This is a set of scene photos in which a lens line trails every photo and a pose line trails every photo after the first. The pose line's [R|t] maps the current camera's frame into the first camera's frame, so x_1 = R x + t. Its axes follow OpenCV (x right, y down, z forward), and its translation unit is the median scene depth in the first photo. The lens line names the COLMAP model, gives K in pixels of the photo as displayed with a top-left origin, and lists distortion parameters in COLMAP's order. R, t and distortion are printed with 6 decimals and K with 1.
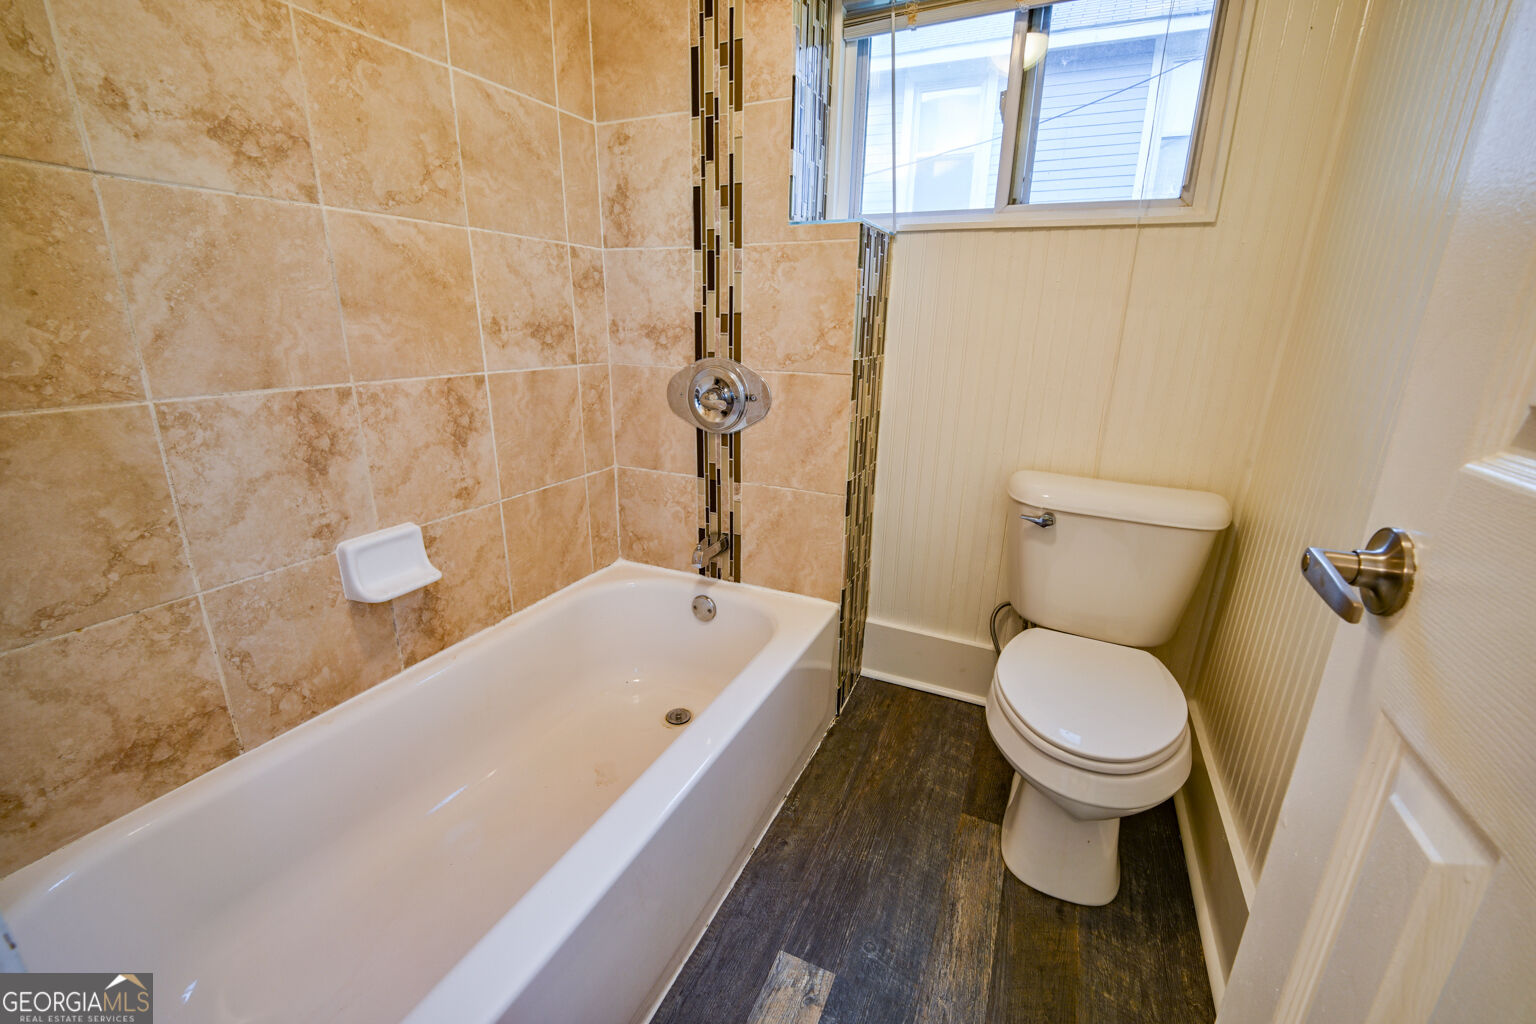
lens RADIAL K [[633.1, 0, 771.0], [0, 633.1, 509.7], [0, 0, 1]] dist [0.011094, -0.015243]
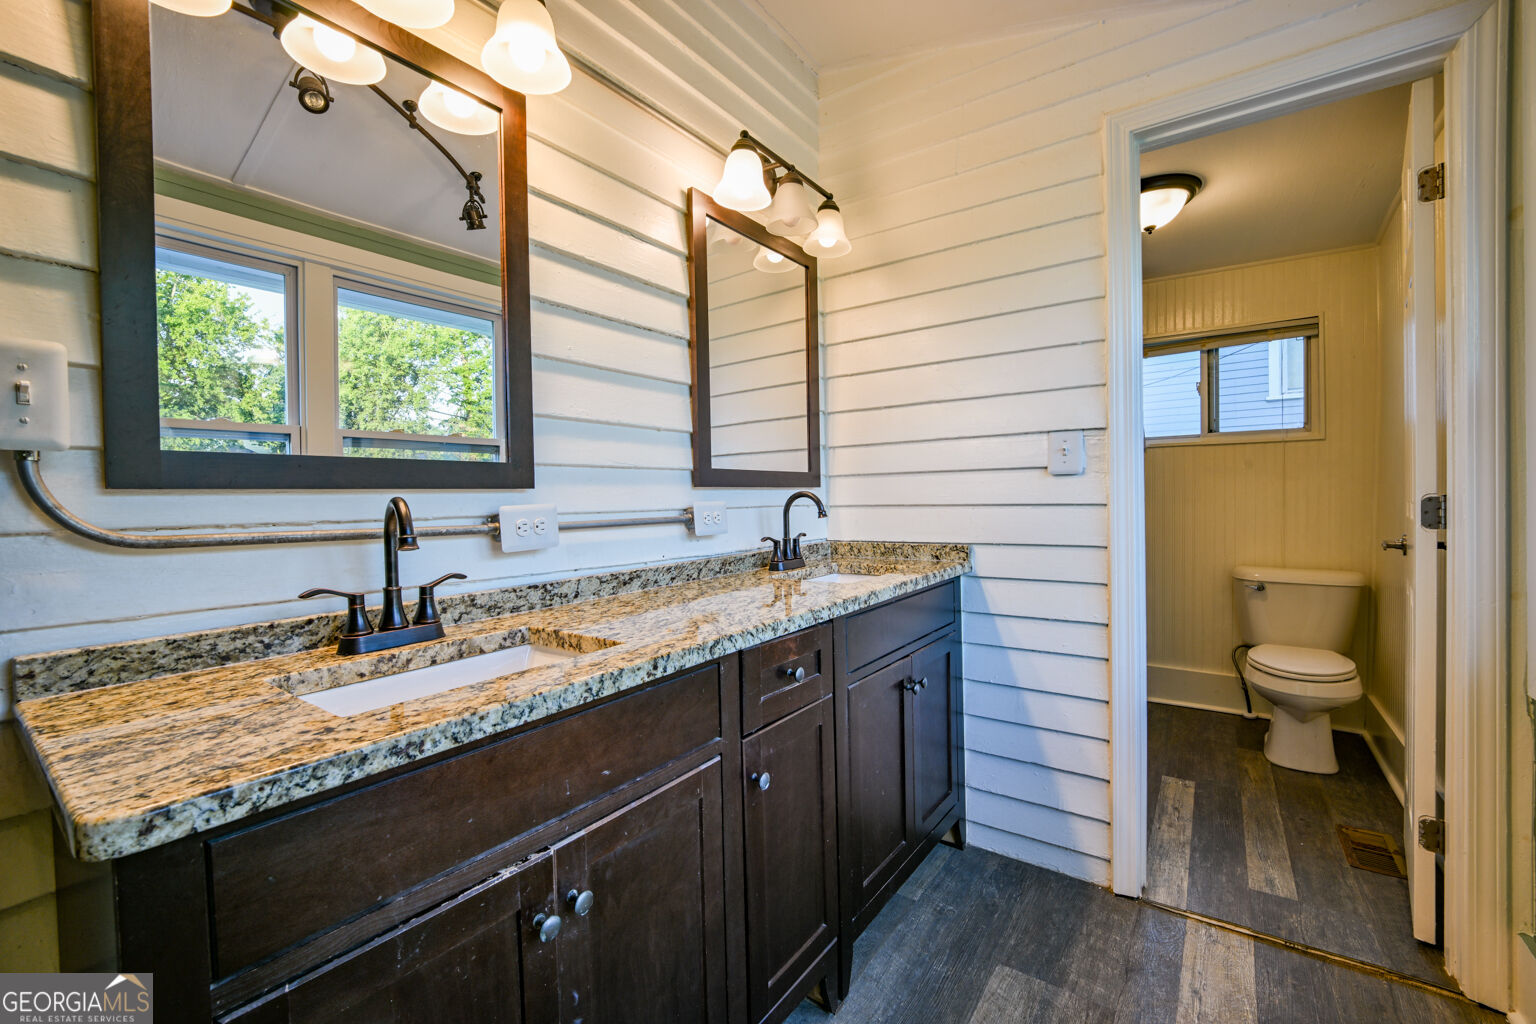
lens RADIAL K [[633.1, 0, 771.0], [0, 633.1, 509.7], [0, 0, 1]] dist [0.011094, -0.015243]
pose [[0.981079, -0.034912, -0.190437, -0.659916], [-0.019385, 0.960952, -0.276036, 0.360211], [0.192637, 0.274504, 0.942092, -1.178099]]
